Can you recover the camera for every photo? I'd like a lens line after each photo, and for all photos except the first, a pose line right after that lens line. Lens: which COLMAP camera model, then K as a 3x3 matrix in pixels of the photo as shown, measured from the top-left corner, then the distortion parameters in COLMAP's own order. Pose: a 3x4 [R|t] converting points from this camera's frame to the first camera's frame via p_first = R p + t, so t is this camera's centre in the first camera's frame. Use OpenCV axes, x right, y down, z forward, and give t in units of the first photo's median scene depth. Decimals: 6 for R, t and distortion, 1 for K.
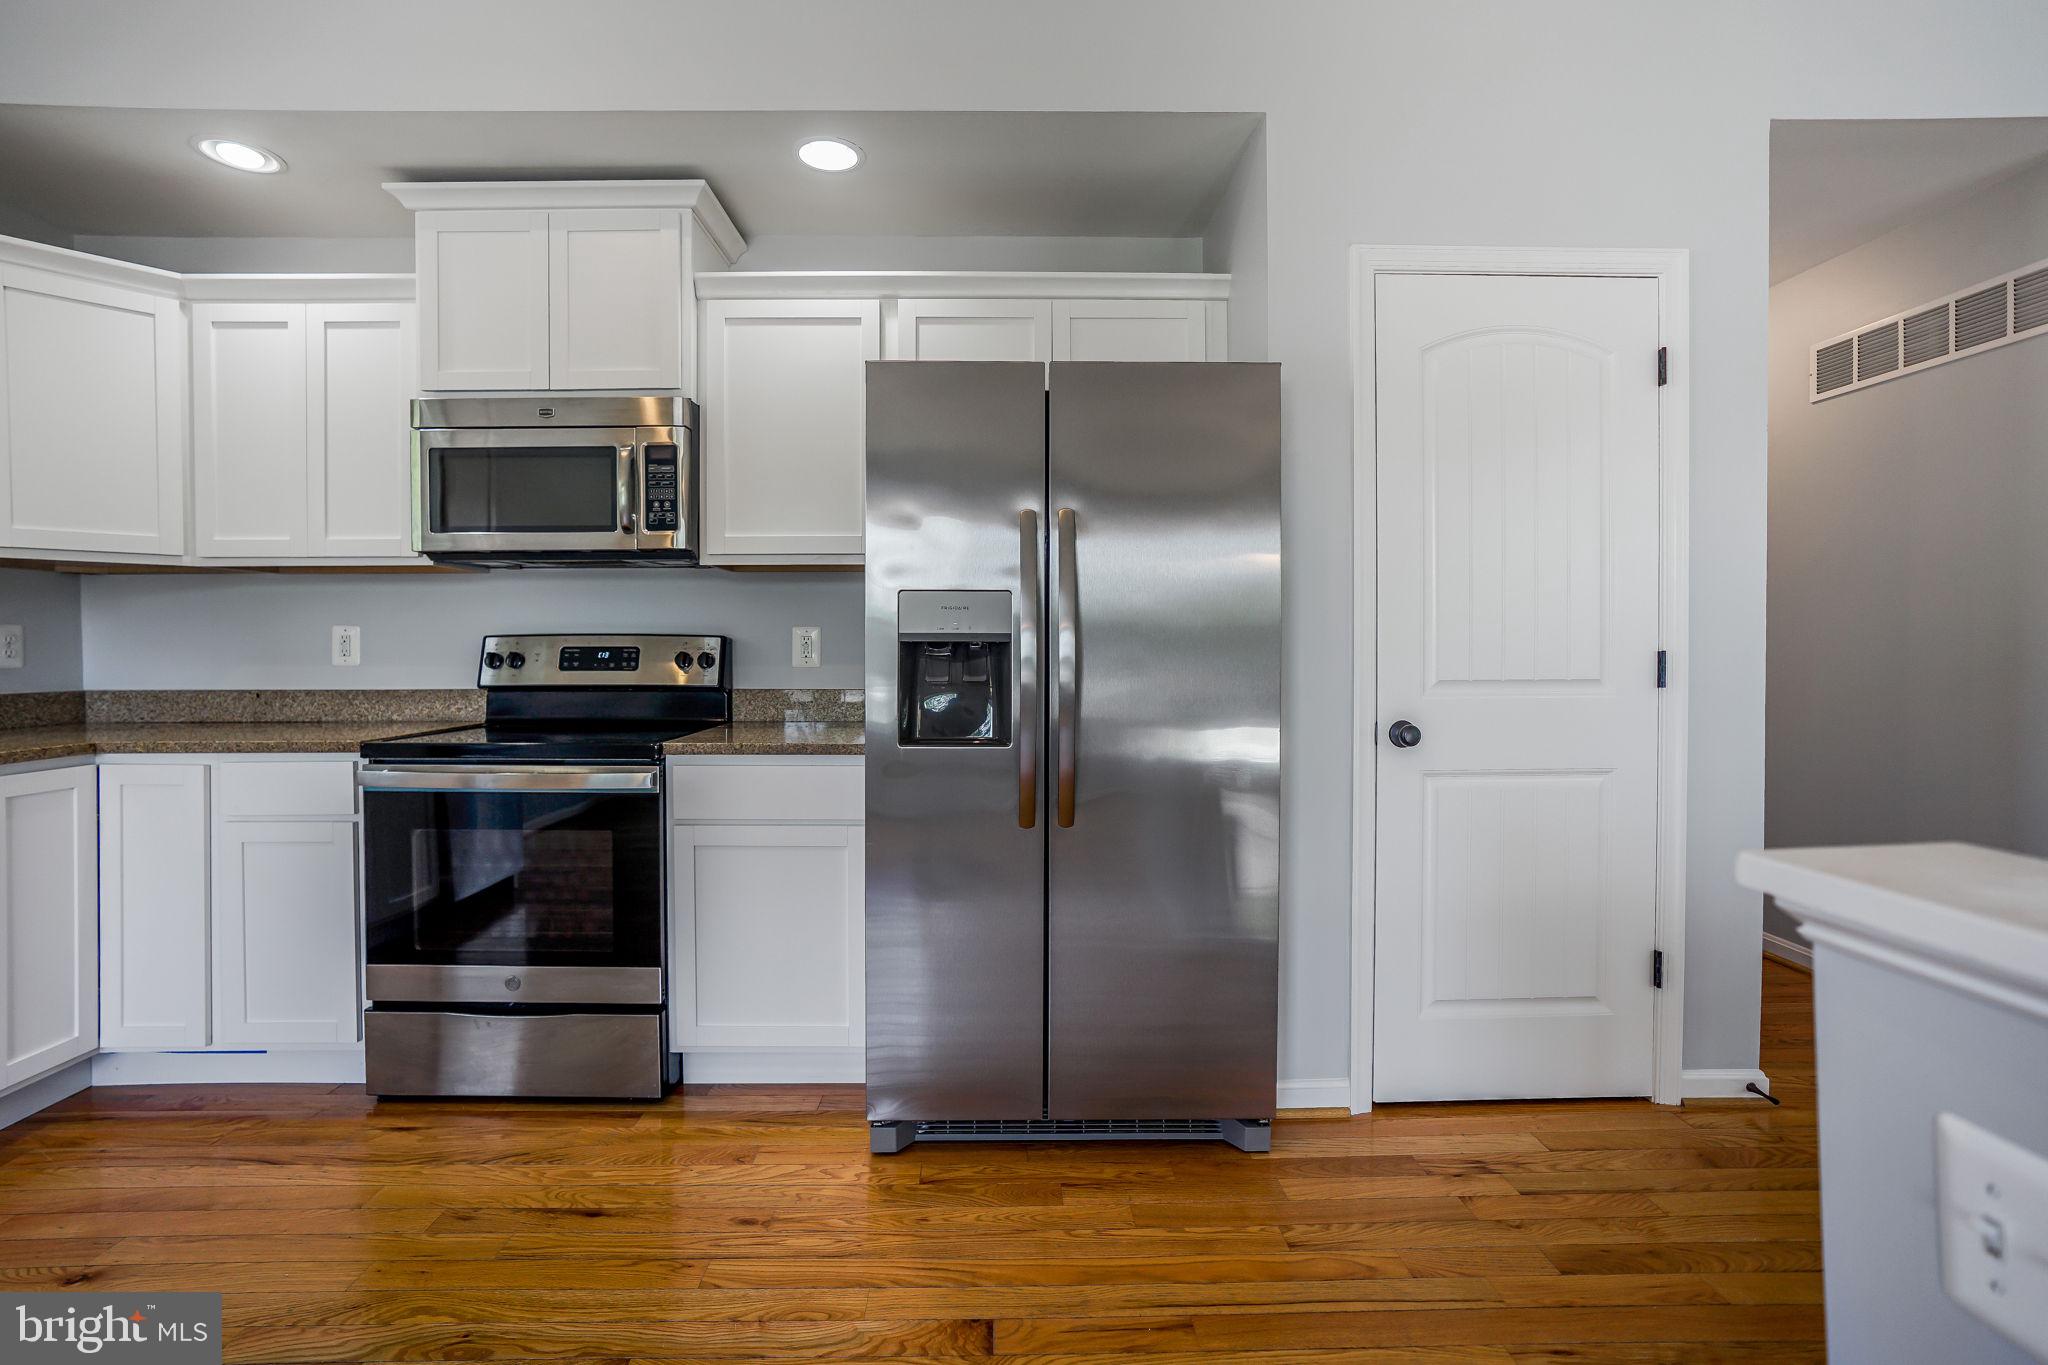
lens RADIAL K [[954.8, 0, 1015.3], [0, 954.8, 662.5], [0, 0, 1]] dist [-0.048896, 0.023122]
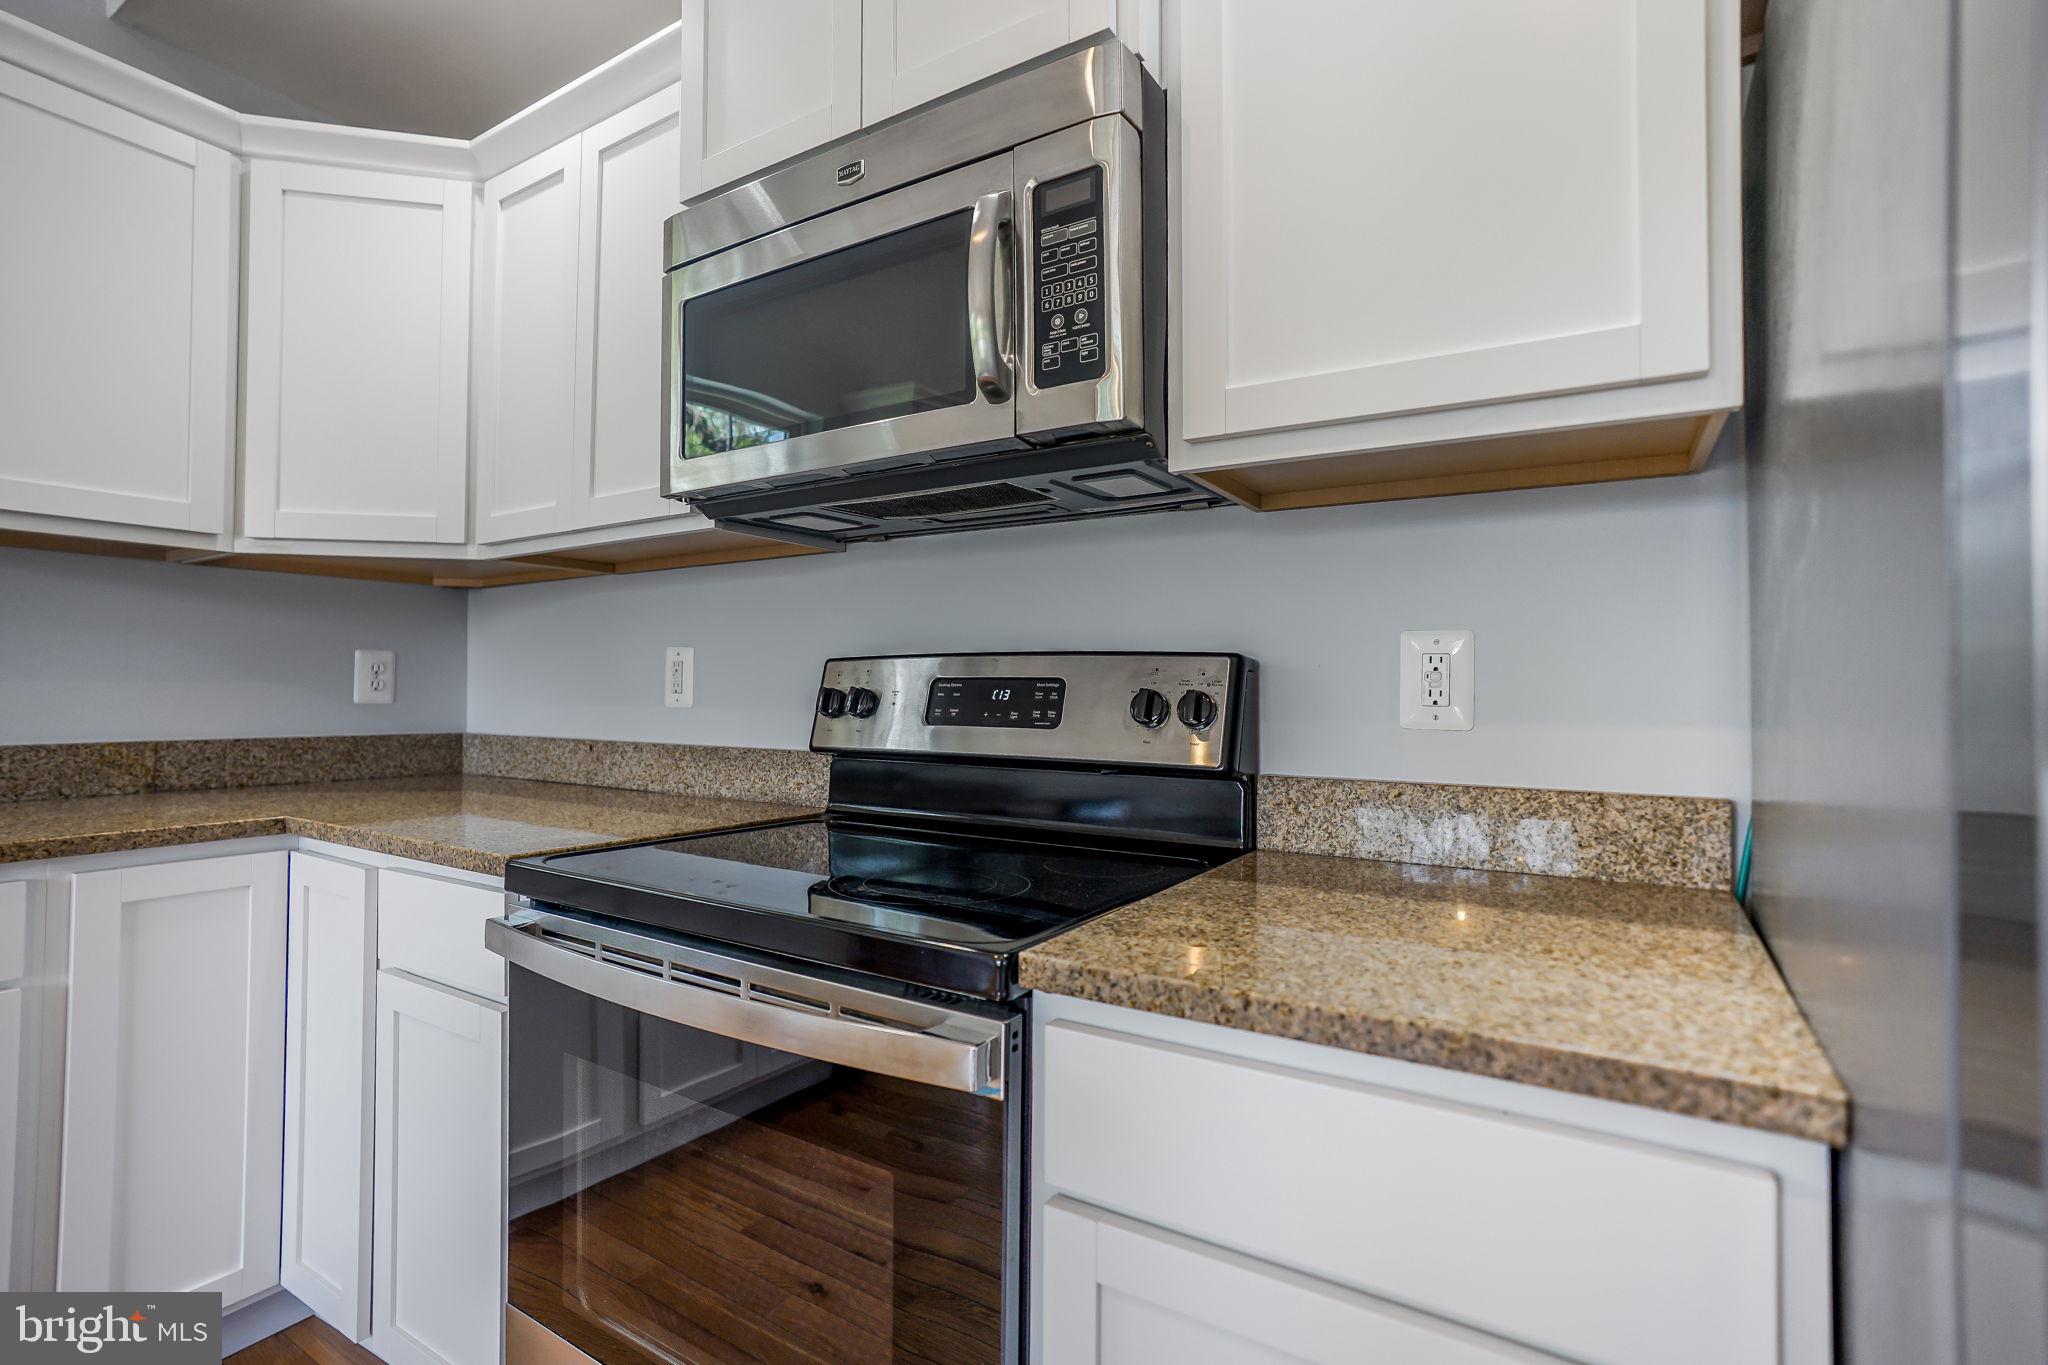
lens RADIAL K [[954.8, 0, 1014.4], [0, 954.8, 672.3], [0, 0, 1]] dist [-0.048896, 0.023122]
pose [[0.835244, -0.004380, -0.549863, -0.170605], [-0.017124, 0.999276, -0.033972, -0.003135], [0.549613, 0.037790, 0.834564, 0.651722]]
